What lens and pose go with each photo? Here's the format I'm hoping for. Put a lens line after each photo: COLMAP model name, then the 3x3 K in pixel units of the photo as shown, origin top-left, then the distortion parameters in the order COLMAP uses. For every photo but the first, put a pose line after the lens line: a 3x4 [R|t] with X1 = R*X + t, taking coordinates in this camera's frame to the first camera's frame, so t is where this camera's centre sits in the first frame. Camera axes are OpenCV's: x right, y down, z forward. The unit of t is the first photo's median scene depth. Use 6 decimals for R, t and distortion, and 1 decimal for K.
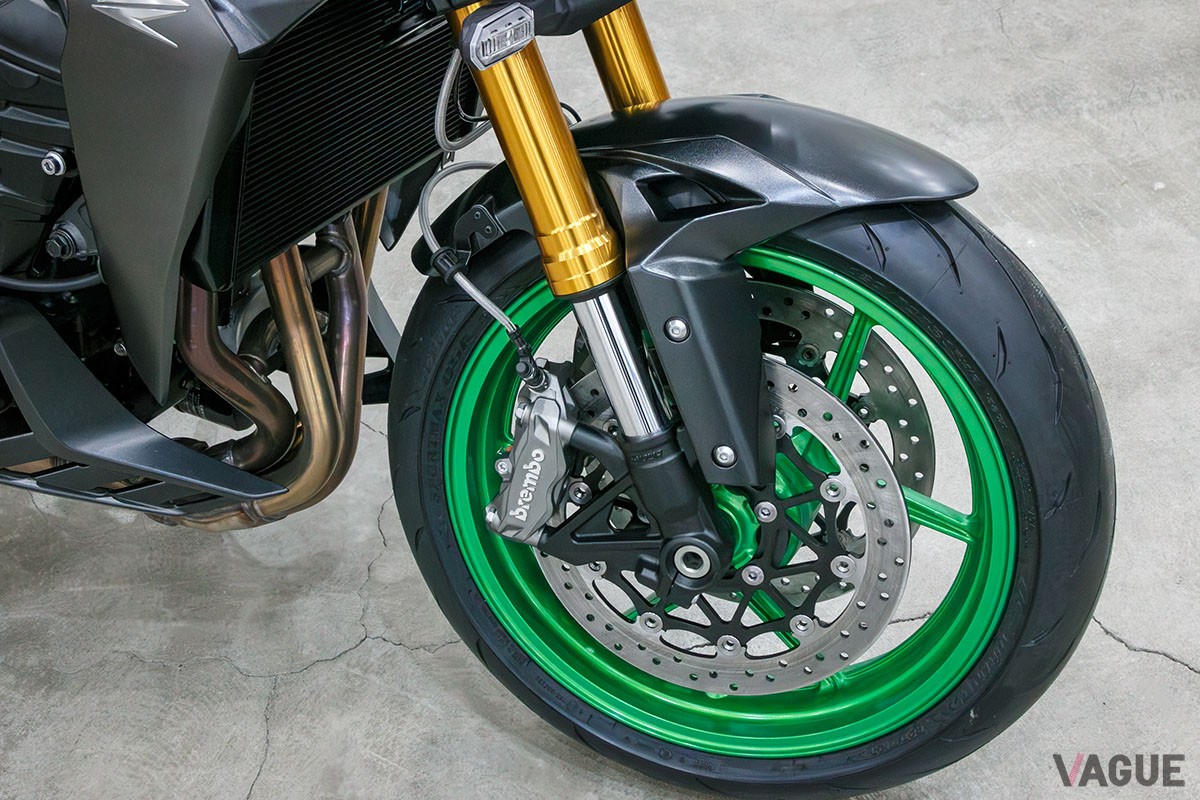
lens RADIAL K [[1555.3, 0, 628.6], [0, 1555.3, 417.3], [0, 0, 1]] dist [-0.004462, 0.094531]
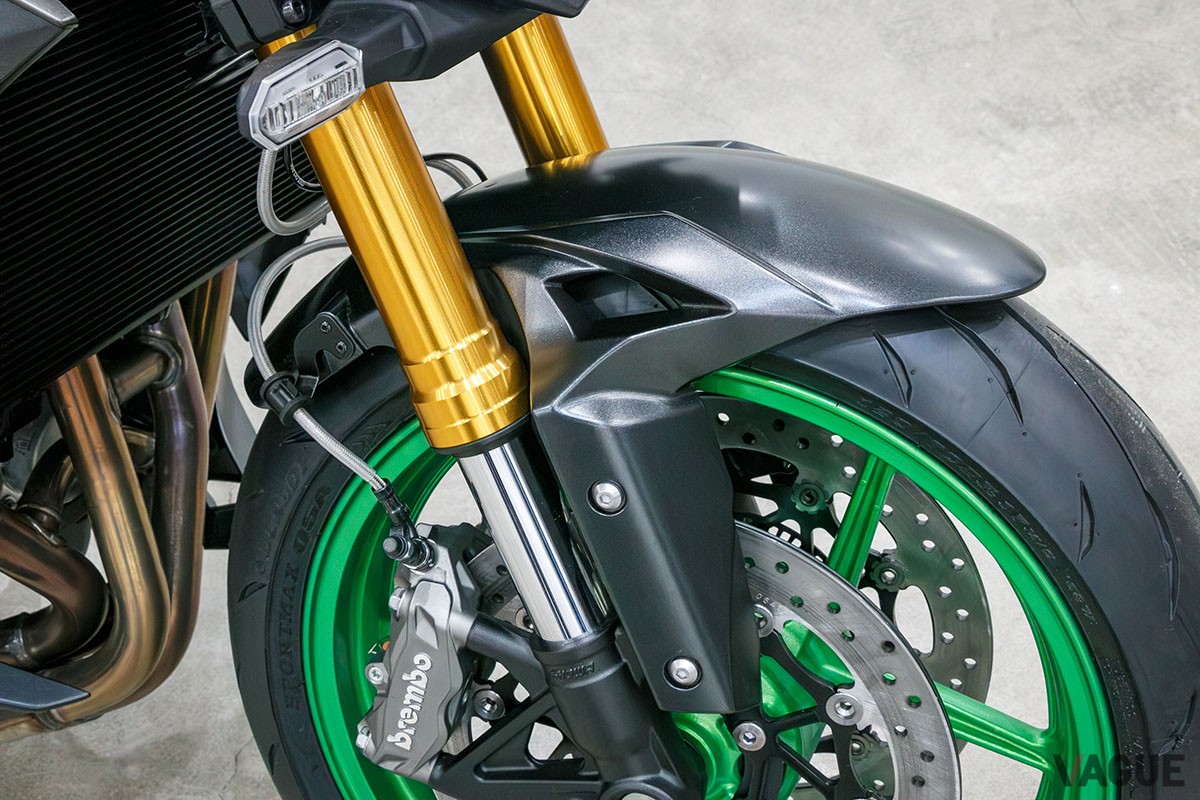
lens RADIAL K [[1763.4, 0, 600.0], [0, 1763.4, 400.0], [0, 0, 1]] dist [0.035390, 0.389590]
pose [[0.999475, -0.019963, -0.025510, 0.043473], [0.019599, 0.999703, -0.014452, -0.078563], [0.025791, 0.013945, 0.999570, 0.198540]]
